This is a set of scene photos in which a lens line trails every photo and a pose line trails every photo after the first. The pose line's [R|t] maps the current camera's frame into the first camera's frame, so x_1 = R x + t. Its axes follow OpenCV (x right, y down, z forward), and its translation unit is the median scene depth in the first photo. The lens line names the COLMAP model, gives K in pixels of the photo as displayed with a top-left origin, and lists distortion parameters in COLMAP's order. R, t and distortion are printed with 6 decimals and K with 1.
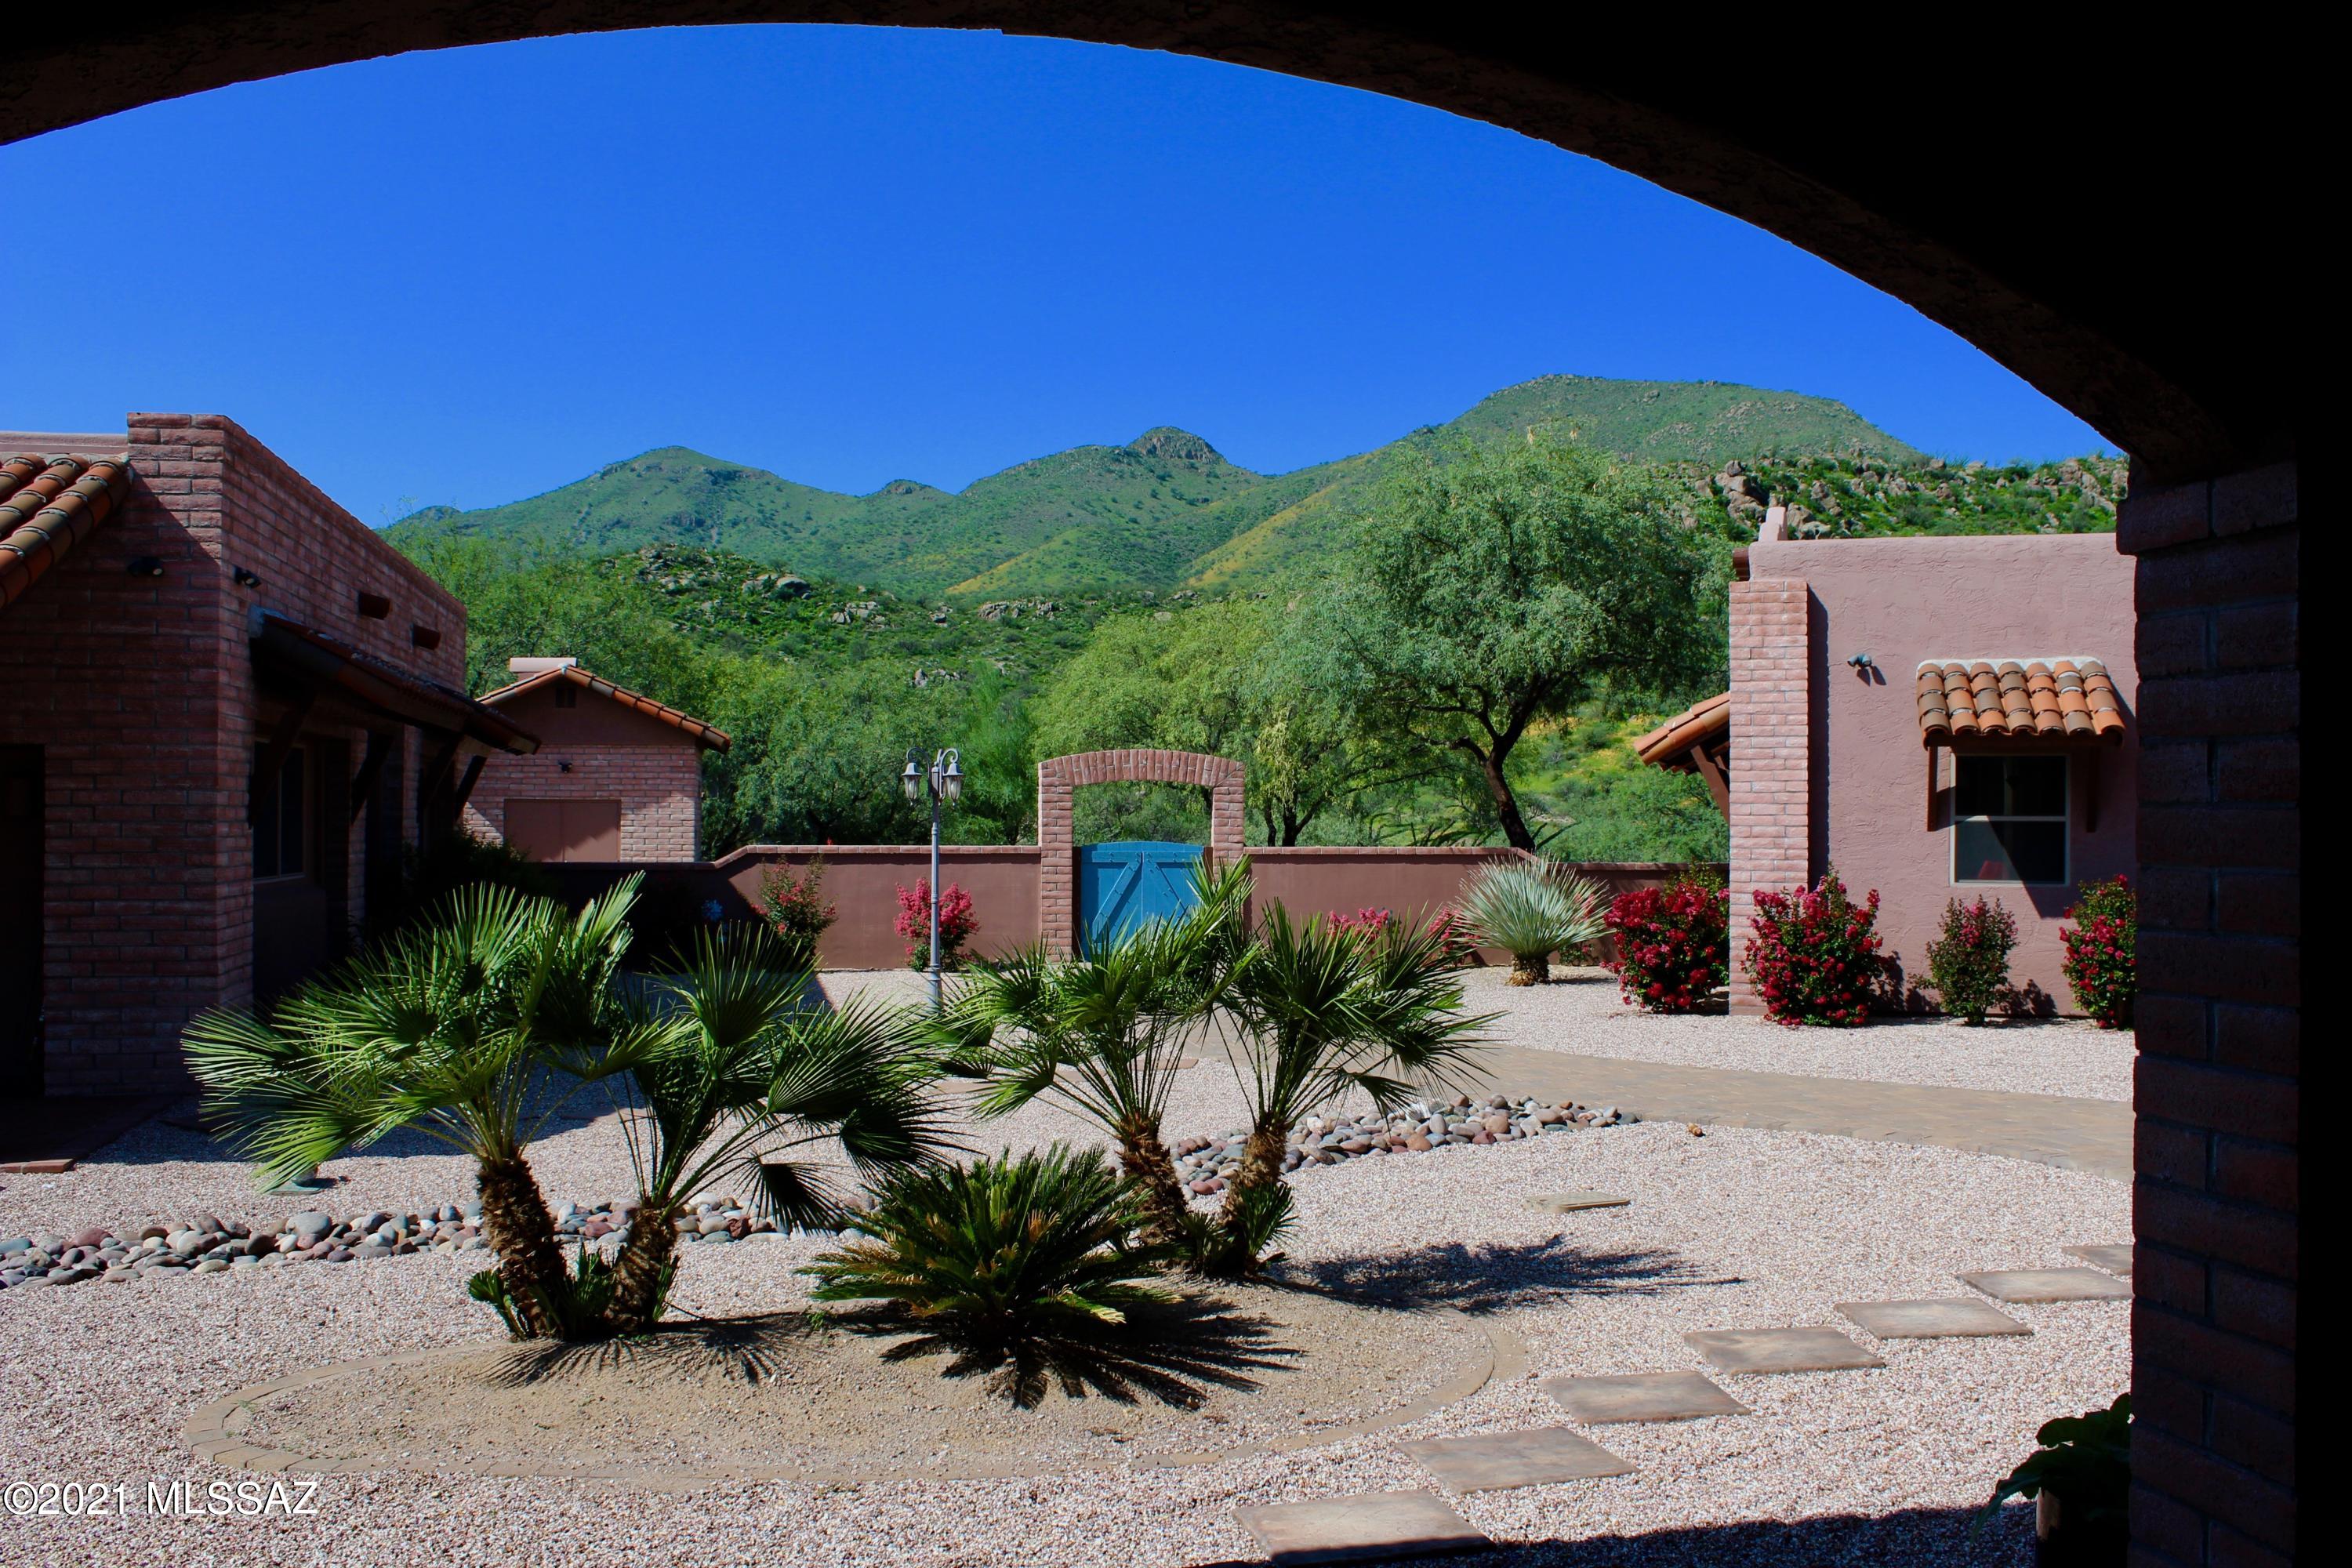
lens RADIAL K [[2431.1, 0, 1176.0], [0, 2431.1, 784.0], [0, 0, 1]] dist [-0.242769, 0.013371]
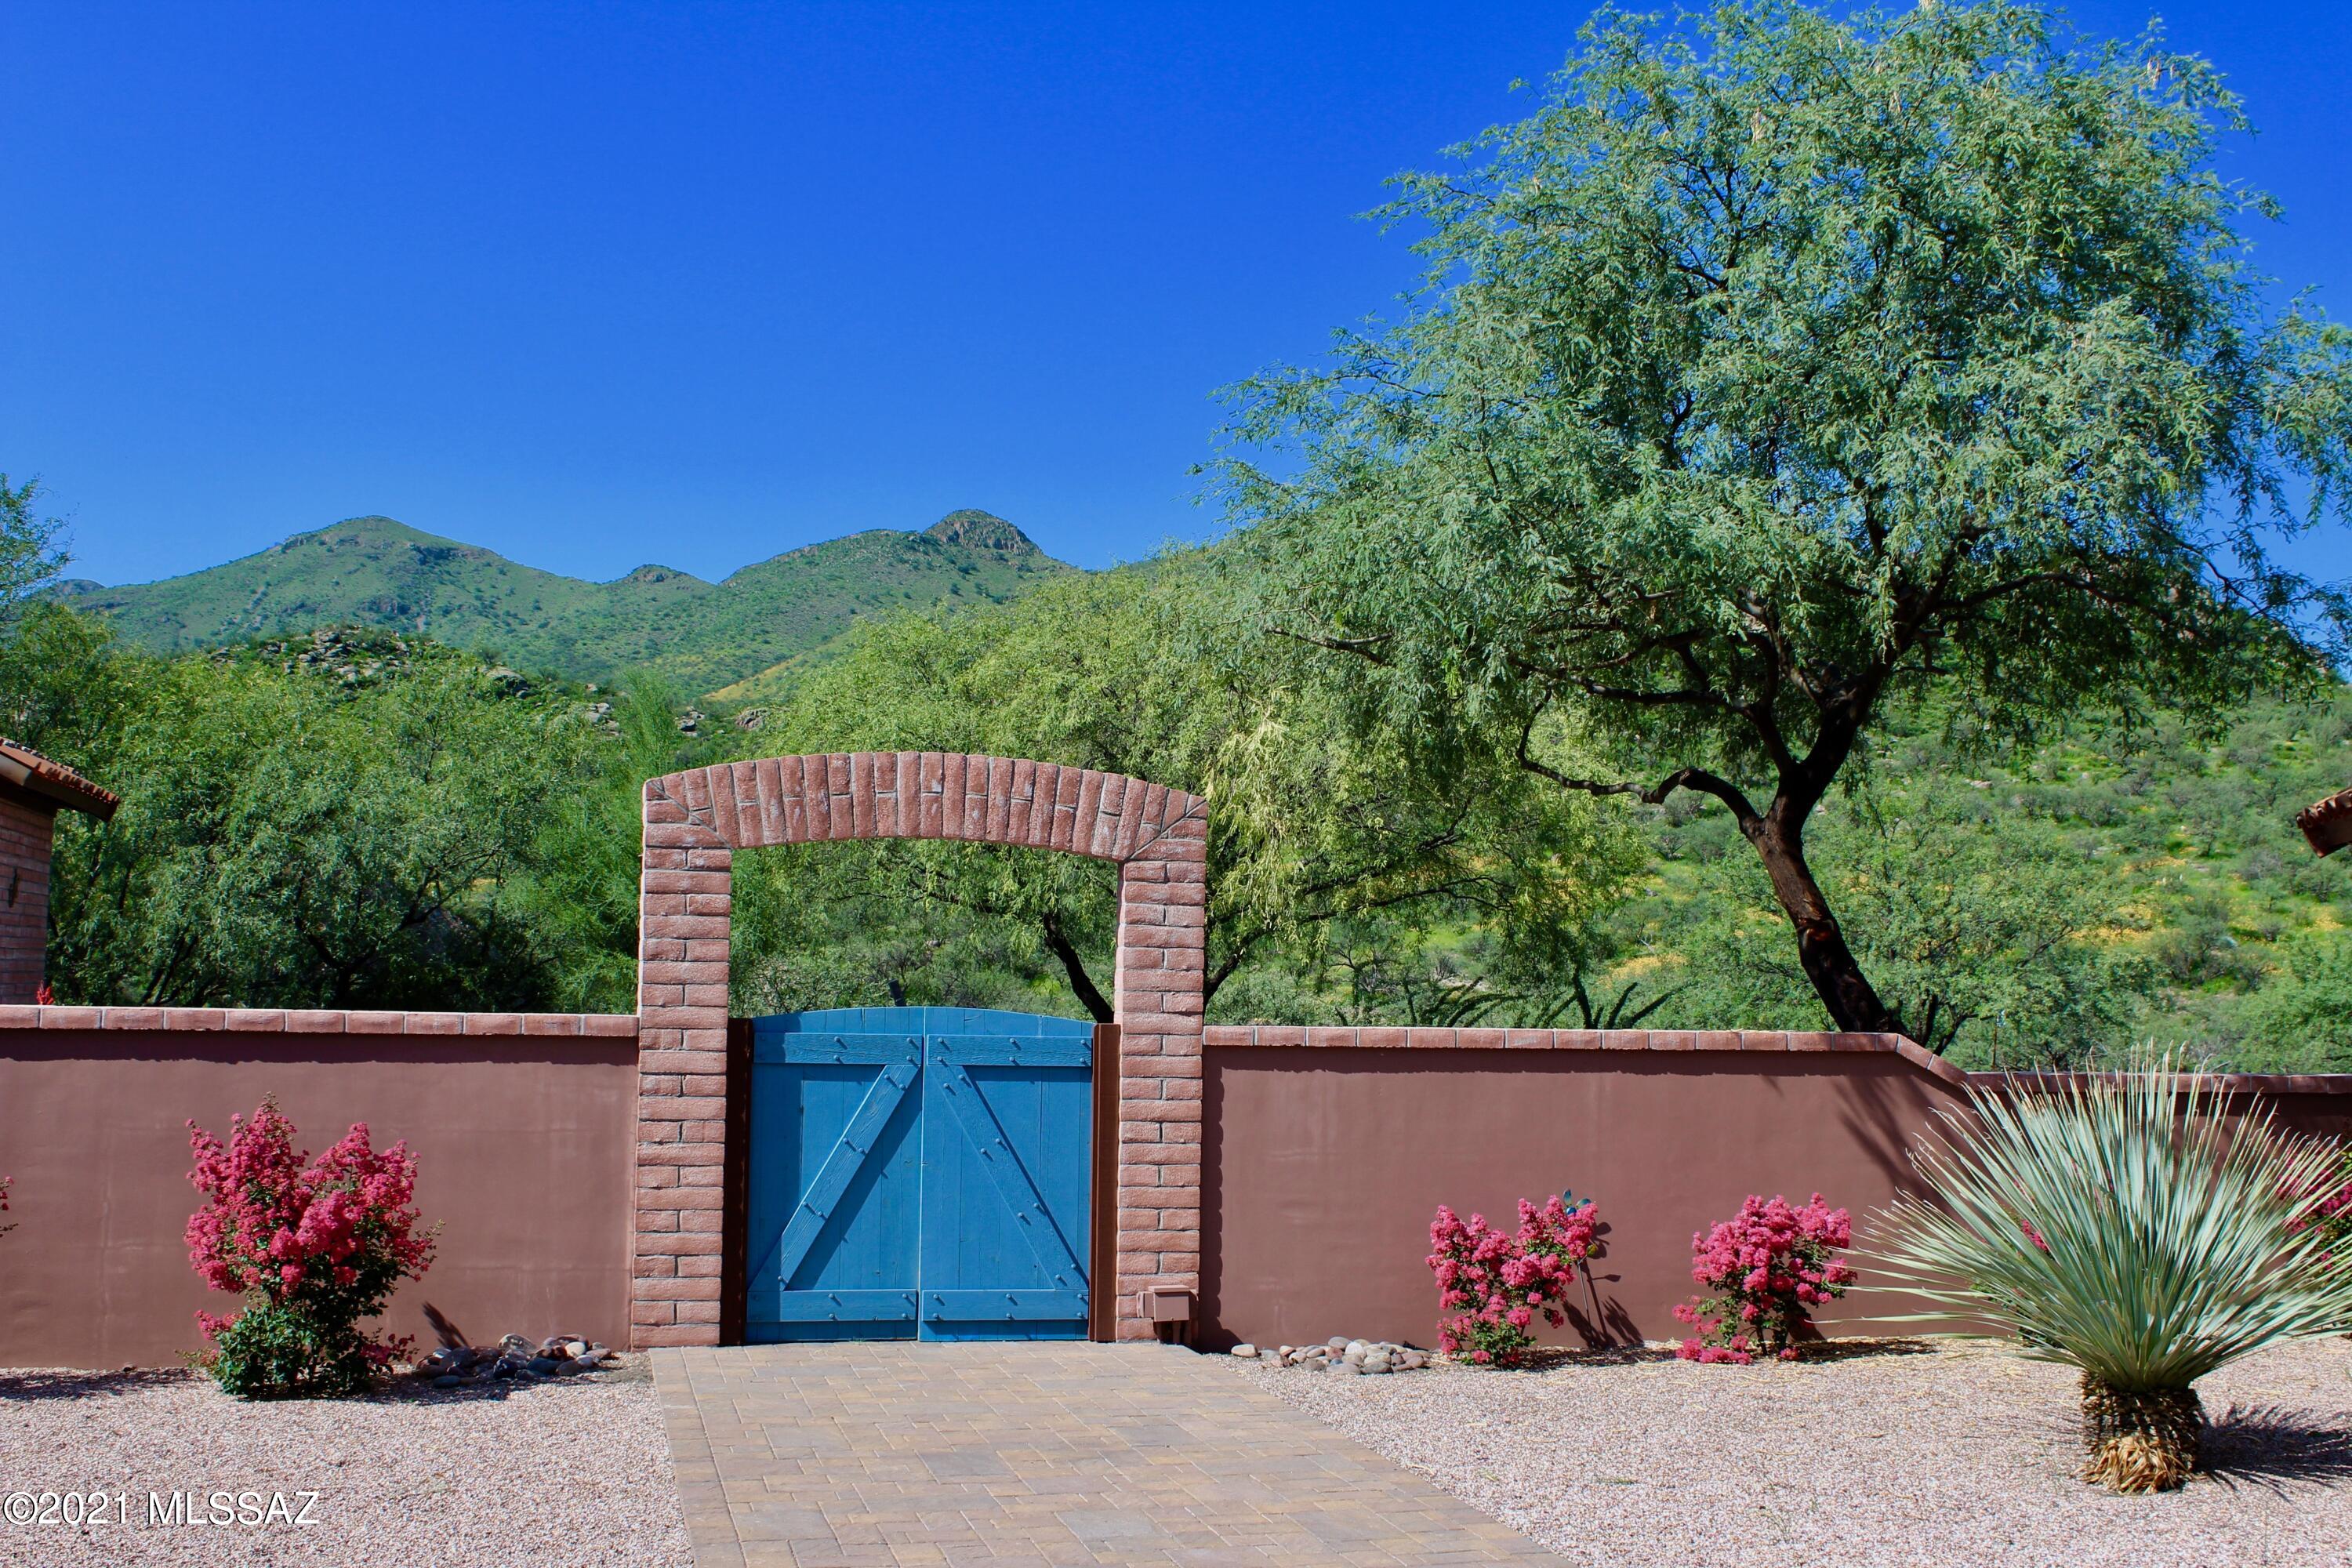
lens RADIAL K [[2542.8, 0, 1176.0], [0, 2542.8, 784.0], [0, 0, 1]] dist [-0.090739, 0.013281]
pose [[0.996624, 0.019948, 0.079645, -0.001668], [-0.014838, 0.997824, -0.064245, 0.003224], [-0.080754, 0.062846, 0.994751, 0.141353]]
